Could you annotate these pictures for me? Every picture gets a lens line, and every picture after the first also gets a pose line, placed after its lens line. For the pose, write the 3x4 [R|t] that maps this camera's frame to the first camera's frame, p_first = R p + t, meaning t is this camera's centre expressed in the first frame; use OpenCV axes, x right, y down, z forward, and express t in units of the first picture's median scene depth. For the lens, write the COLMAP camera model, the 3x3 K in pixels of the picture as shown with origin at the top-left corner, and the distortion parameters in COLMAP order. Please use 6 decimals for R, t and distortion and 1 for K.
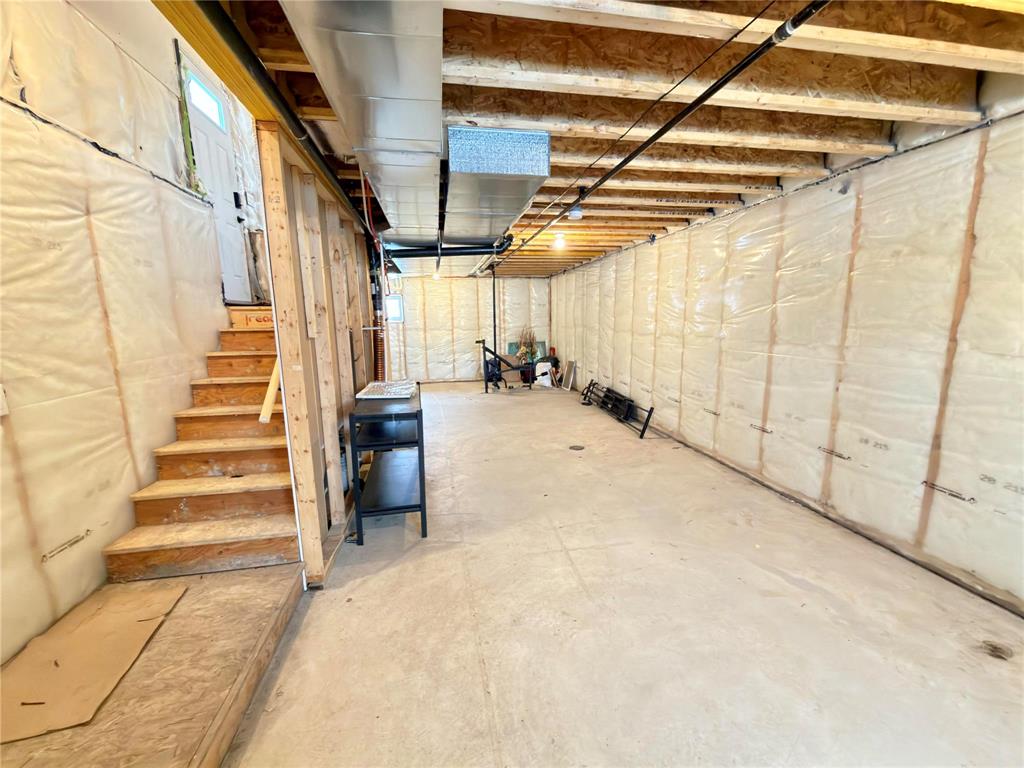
lens RADIAL K [[405.9, 0, 511.5], [0, 405.9, 385.2], [0, 0, 1]] dist [0.000824, -0.001251]
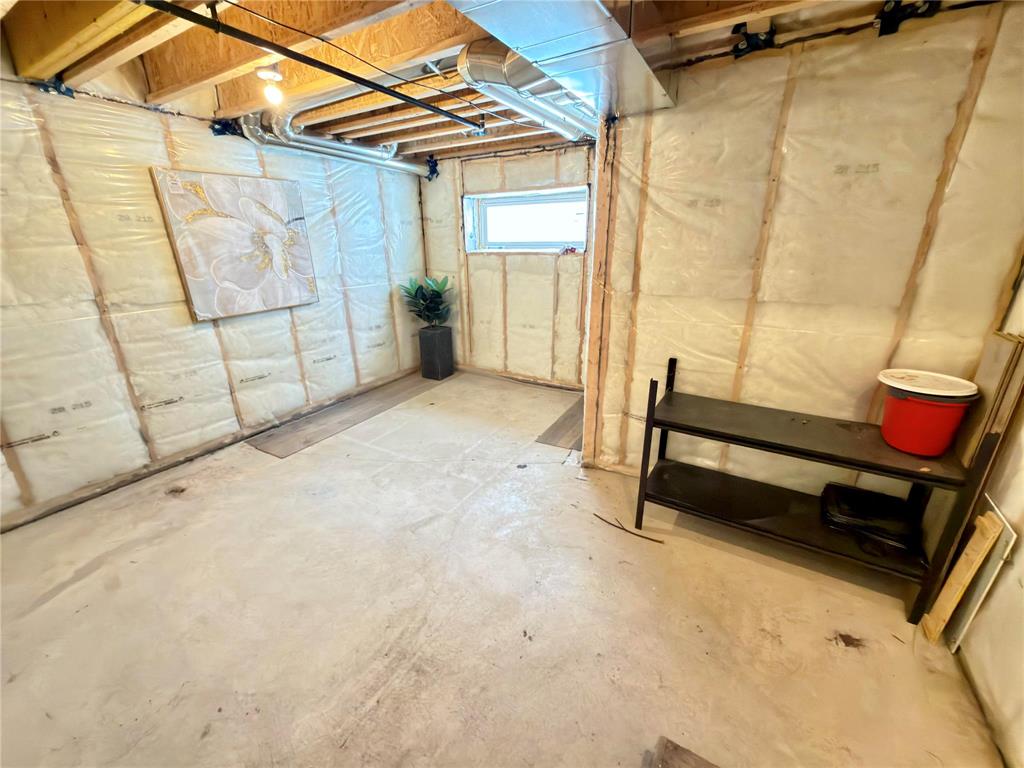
lens RADIAL K [[405.9, 0, 514.8], [0, 405.9, 383.7], [0, 0, 1]] dist [0.000824, -0.001251]
pose [[-0.753464, -0.198137, 0.626924, -0.548933], [0.129775, 0.889937, 0.437230, -0.178087], [-0.644555, 0.410797, -0.644822, 0.842842]]
